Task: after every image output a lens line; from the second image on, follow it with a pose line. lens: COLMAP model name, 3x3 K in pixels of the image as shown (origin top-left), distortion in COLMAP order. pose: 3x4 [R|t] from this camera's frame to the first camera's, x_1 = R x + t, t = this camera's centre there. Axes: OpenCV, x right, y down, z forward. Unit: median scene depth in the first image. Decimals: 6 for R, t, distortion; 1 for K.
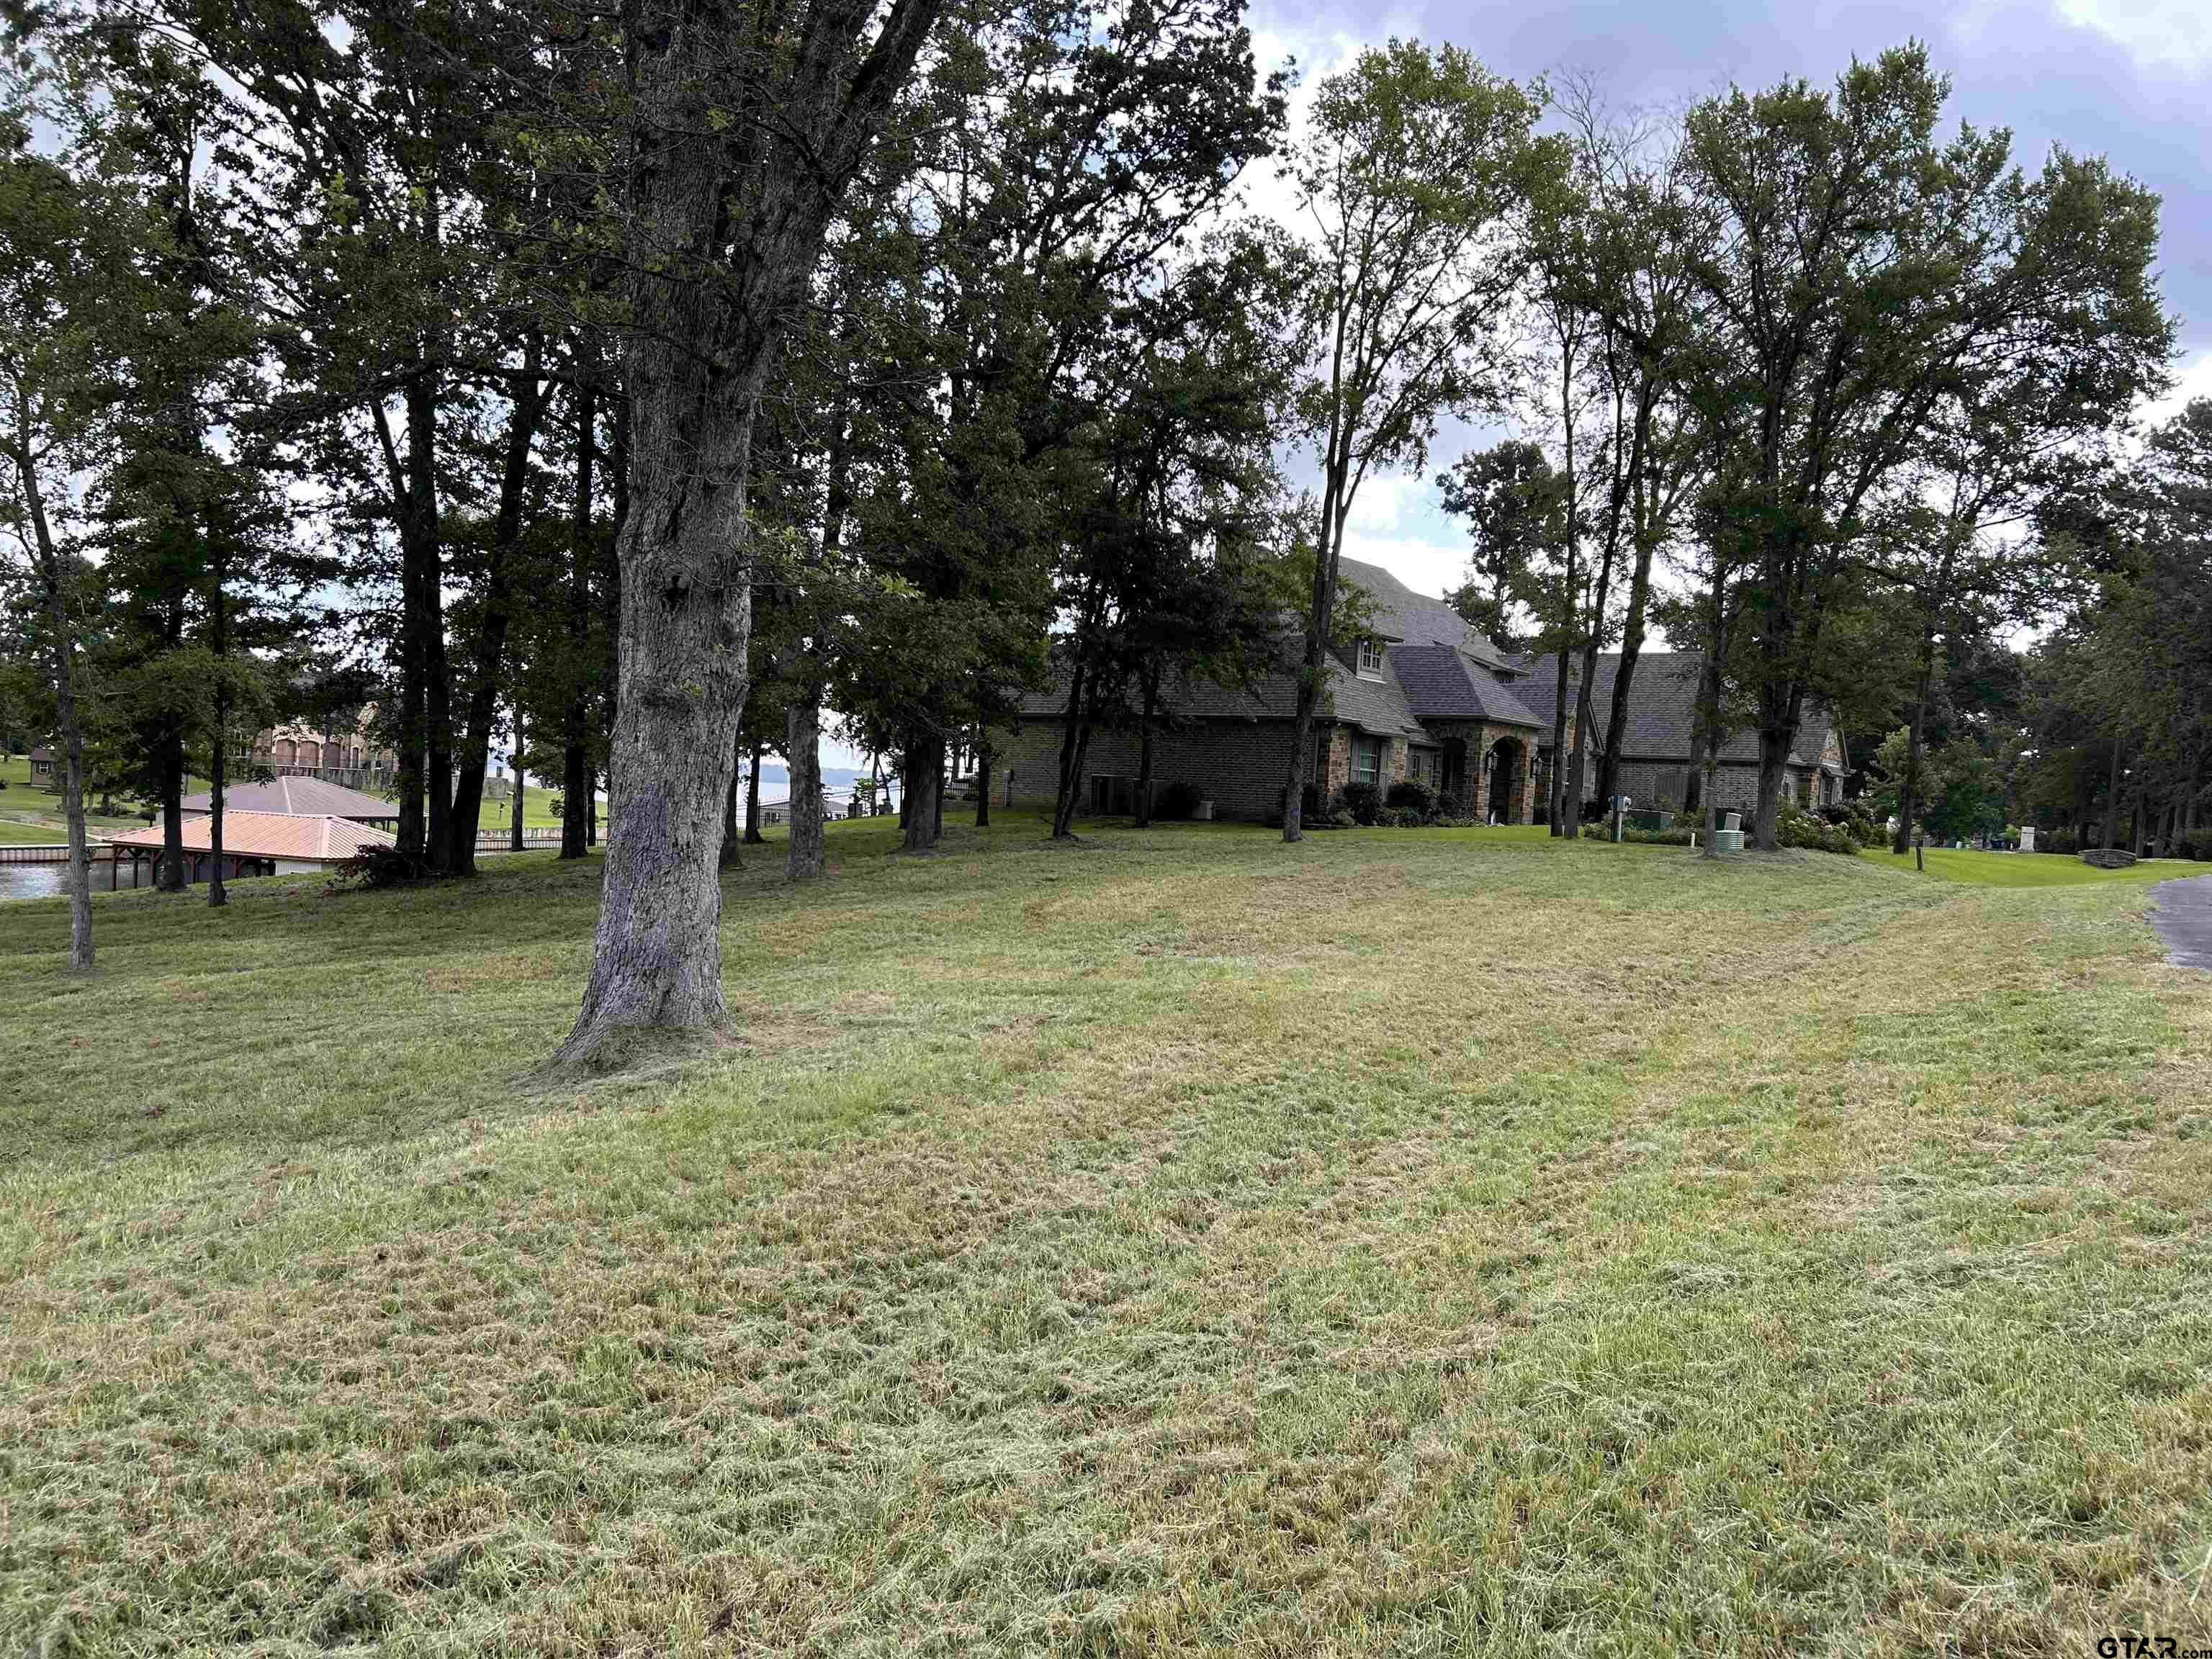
lens RADIAL K [[1583.6, 0, 1106.4], [0, 1583.6, 839.5], [0, 0, 1]] dist [0.060081, -0.081735]
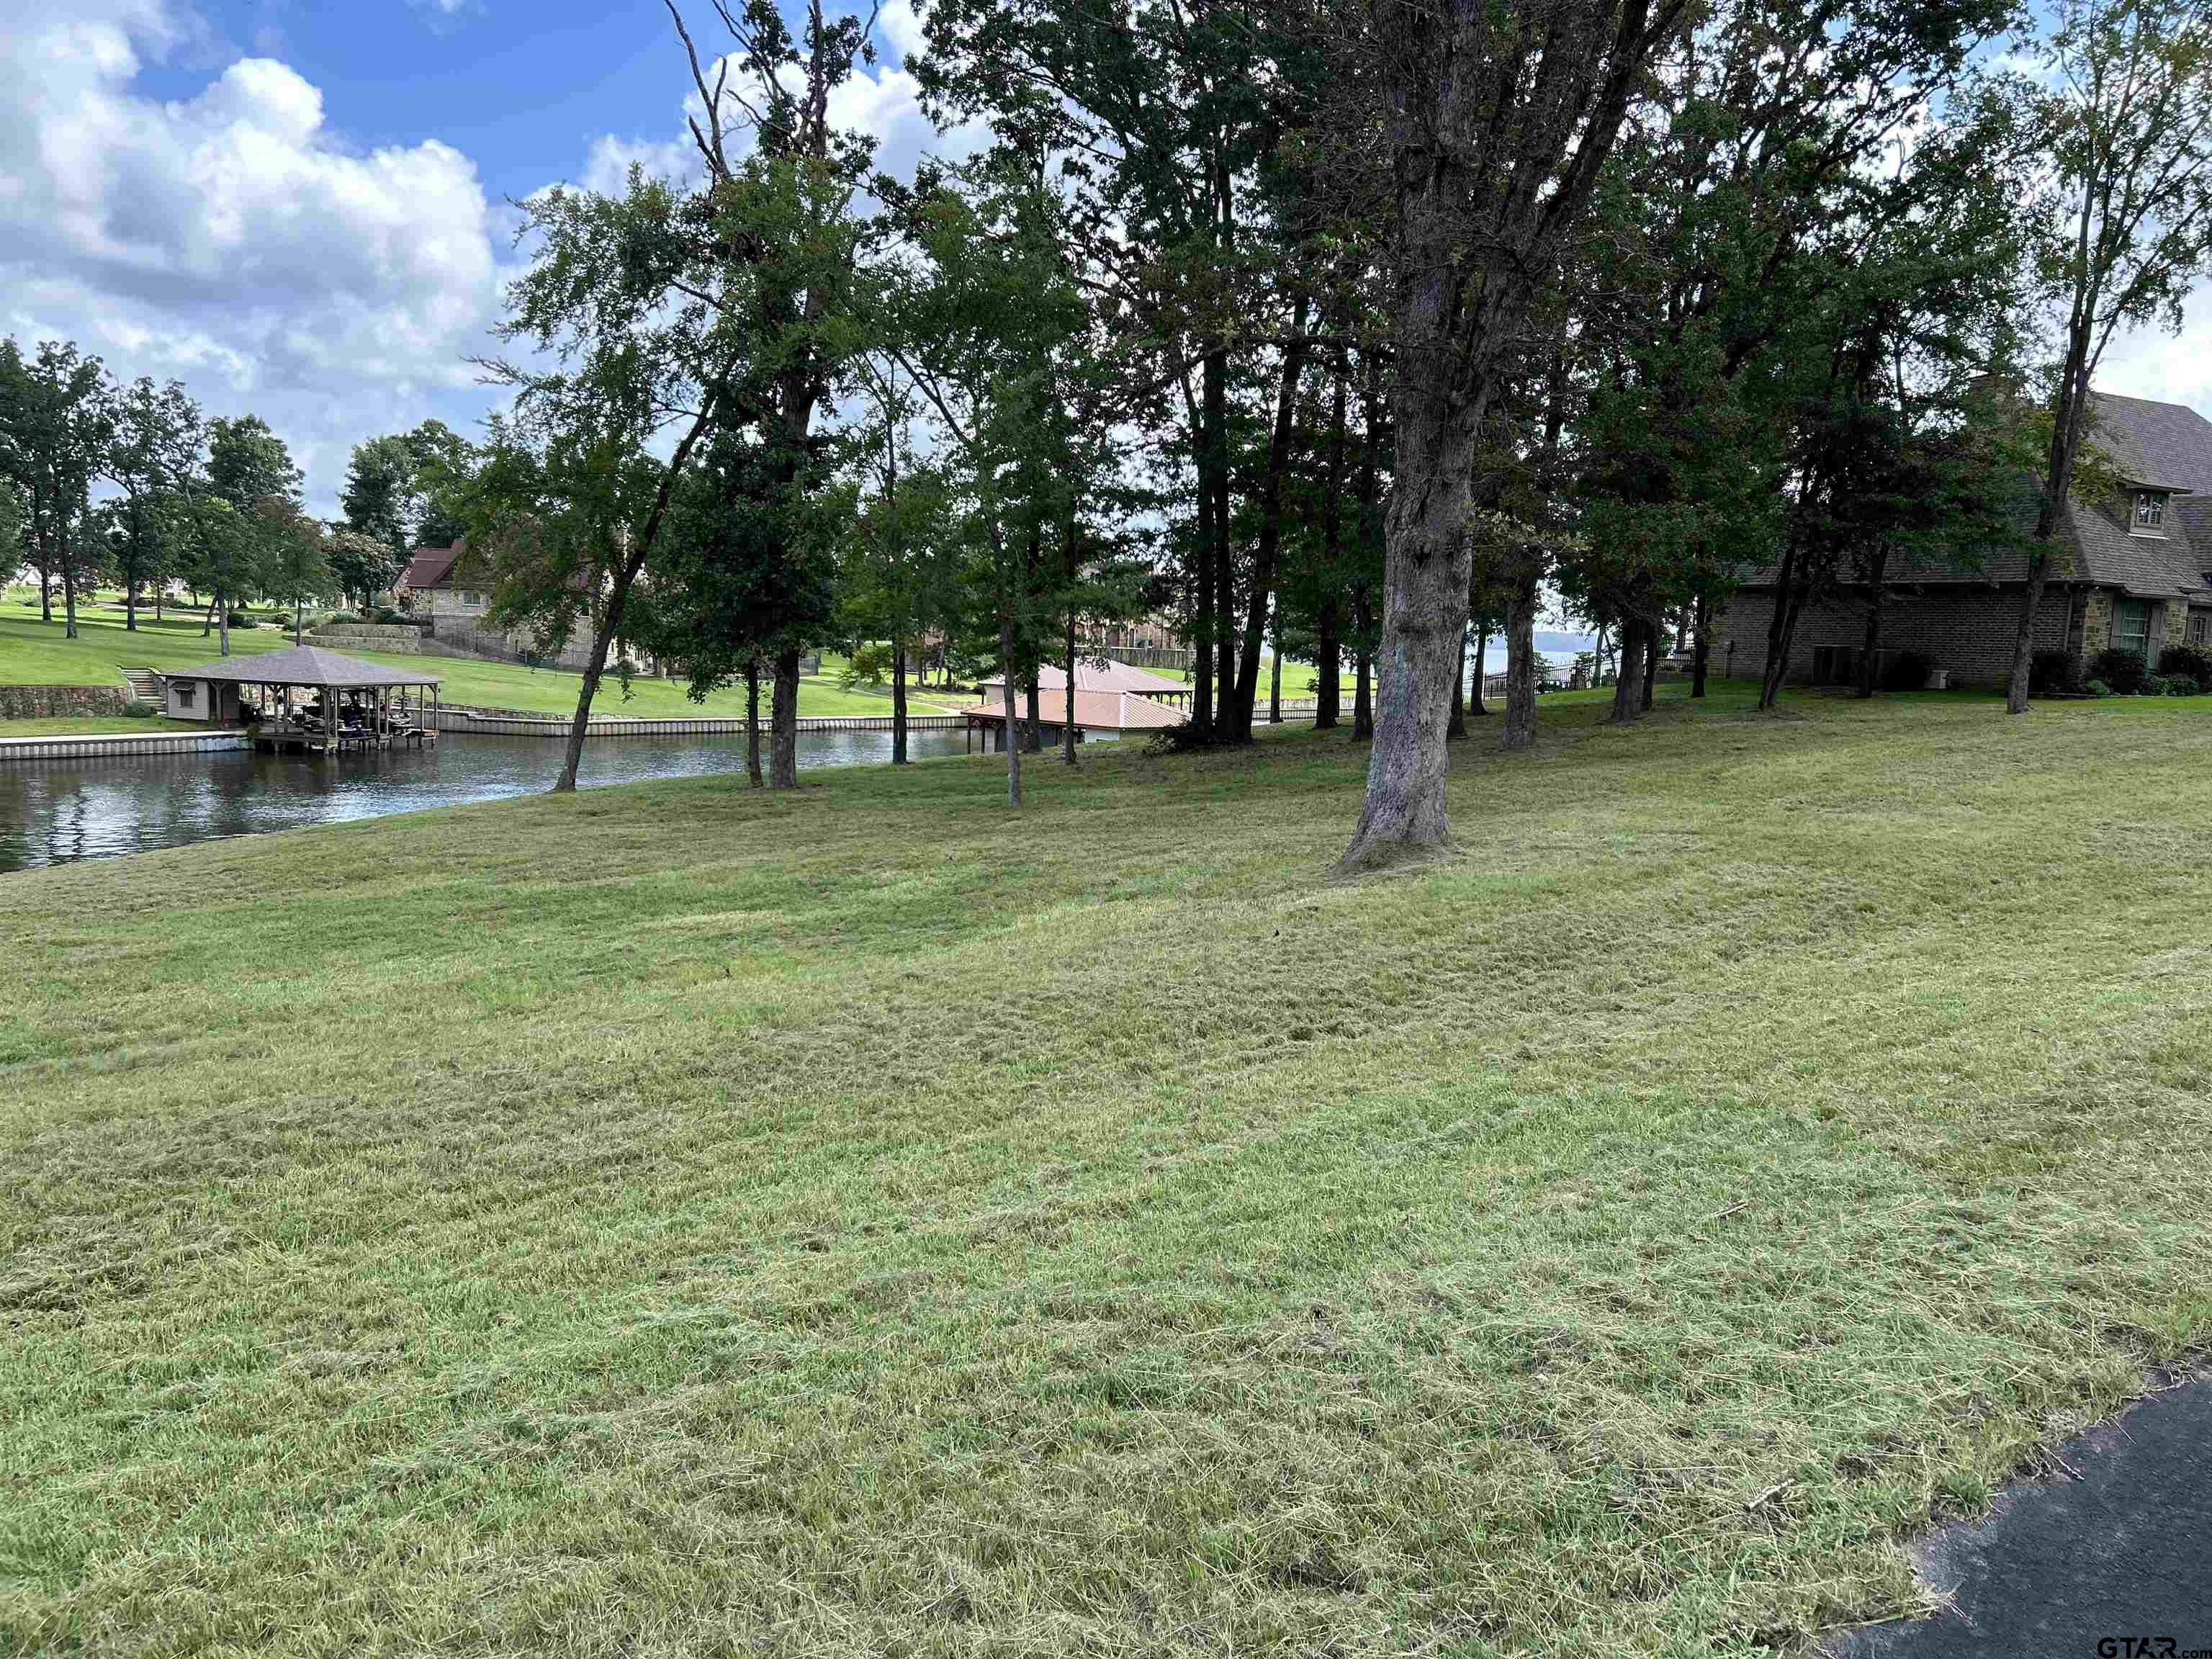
lens RADIAL K [[1698.7, 0, 1123.2], [0, 1698.7, 836.0], [0, 0, 1]] dist [0.108269, -0.114844]
pose [[0.910429, 0.029656, -0.412601, 0.060248], [0.001939, 0.997110, 0.075947, -0.005381], [0.413661, -0.069945, 0.907740, -0.246742]]
